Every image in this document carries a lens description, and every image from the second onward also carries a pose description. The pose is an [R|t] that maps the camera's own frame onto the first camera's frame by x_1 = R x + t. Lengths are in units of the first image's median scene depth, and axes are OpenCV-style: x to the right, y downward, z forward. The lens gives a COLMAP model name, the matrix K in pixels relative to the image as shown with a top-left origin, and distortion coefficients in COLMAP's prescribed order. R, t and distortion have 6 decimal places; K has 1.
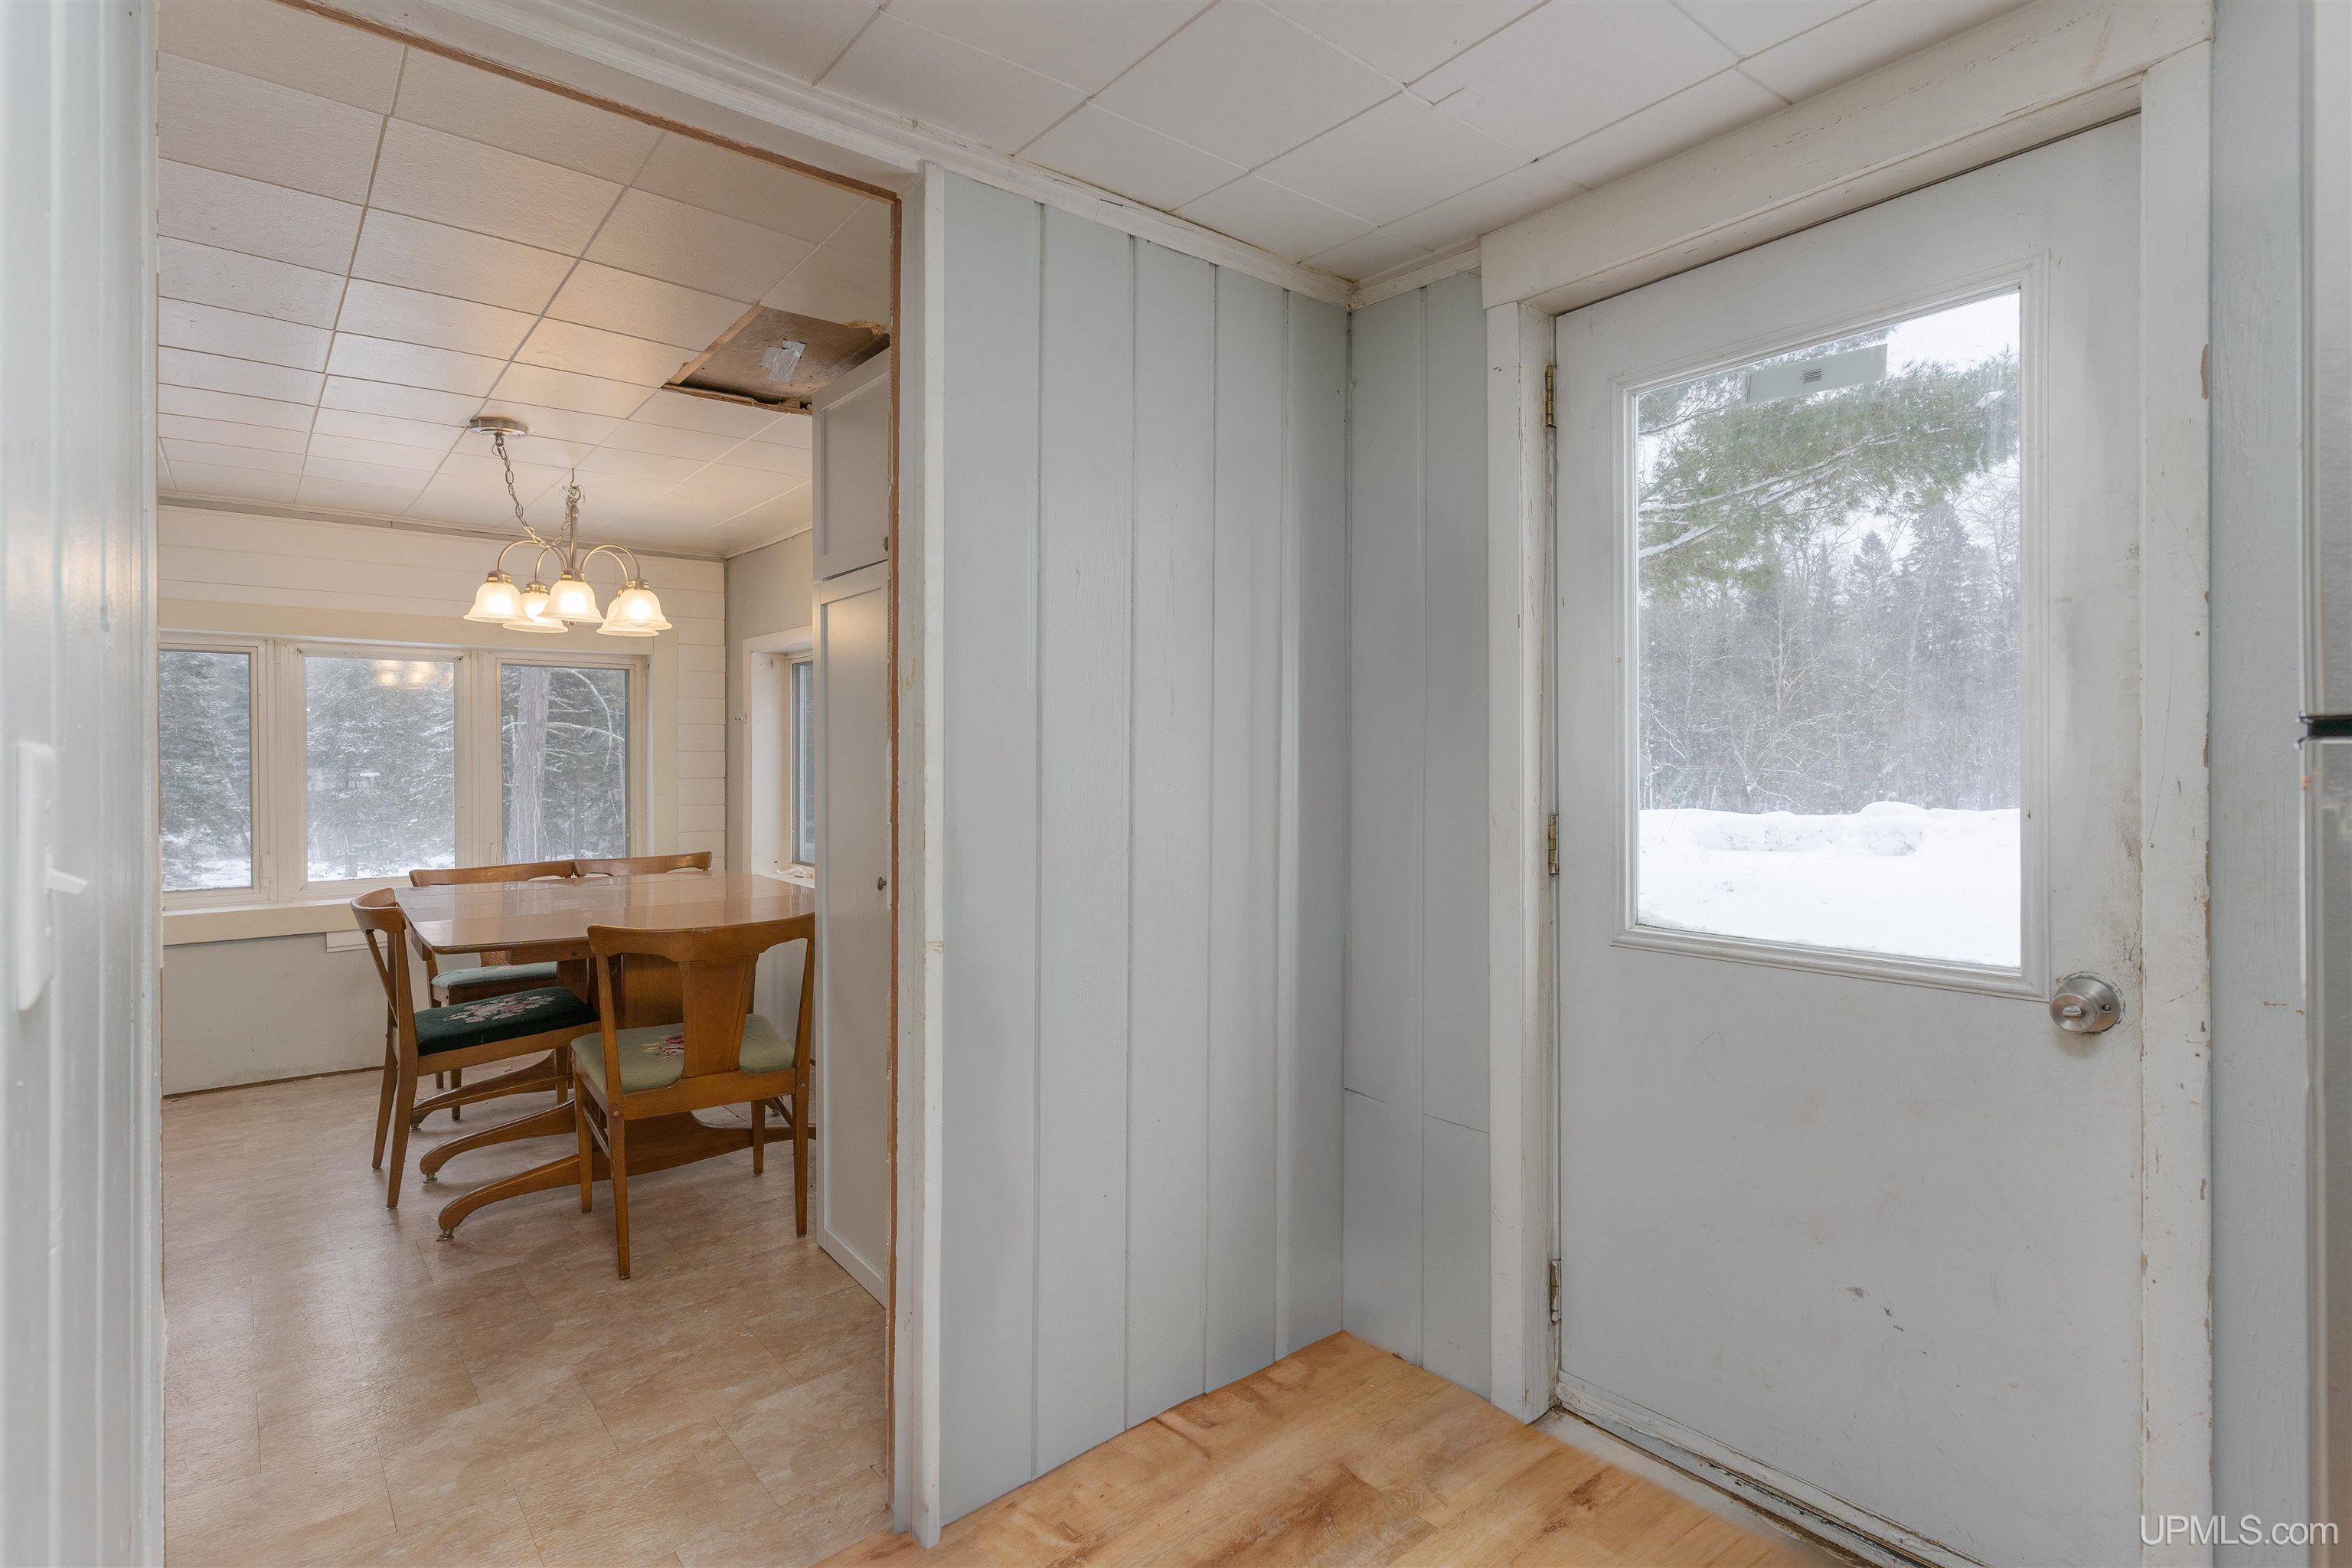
lens RADIAL K [[1137.2, 0, 1176.7], [0, 1137.2, 772.5], [0, 0, 1]] dist [-0.002392, -0.000151]
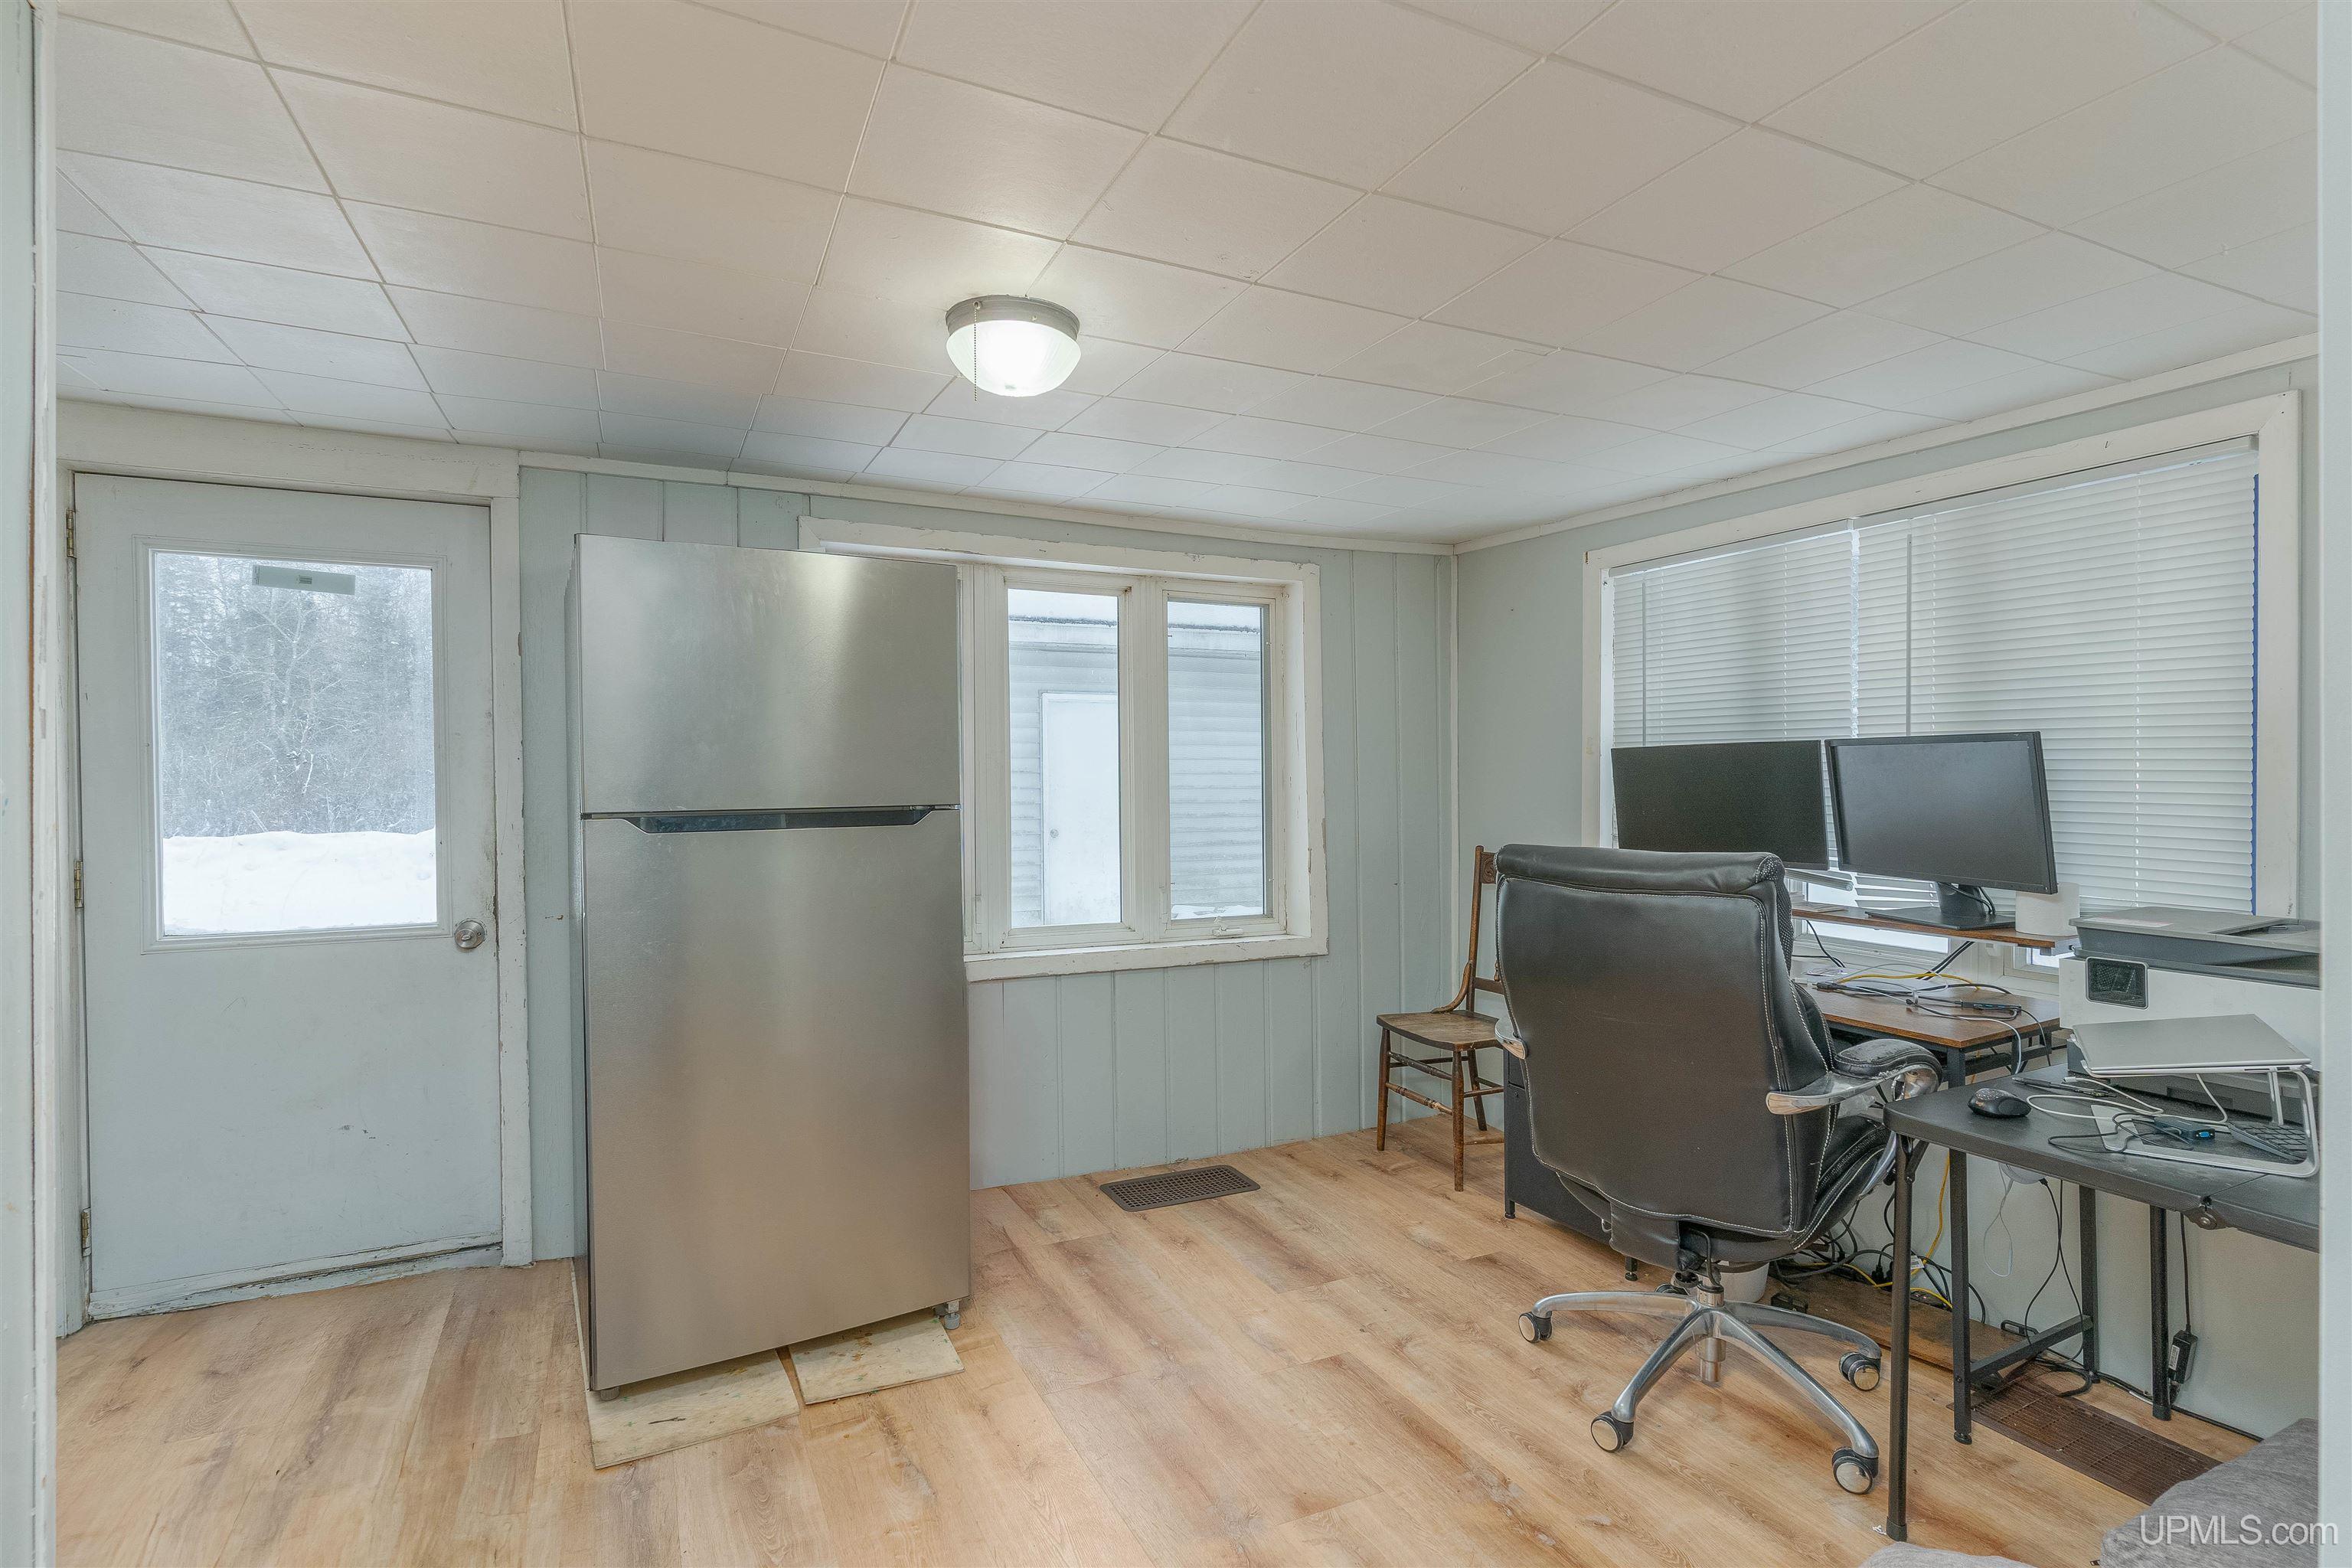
lens RADIAL K [[1137.2, 0, 1180.7], [0, 1137.2, 787.0], [0, 0, 1]] dist [-0.002392, -0.000151]
pose [[0.234600, -0.006834, 0.972068, -0.773818], [0.011740, 0.999922, 0.004197, -0.047099], [-0.972021, 0.010428, 0.234662, -0.634547]]
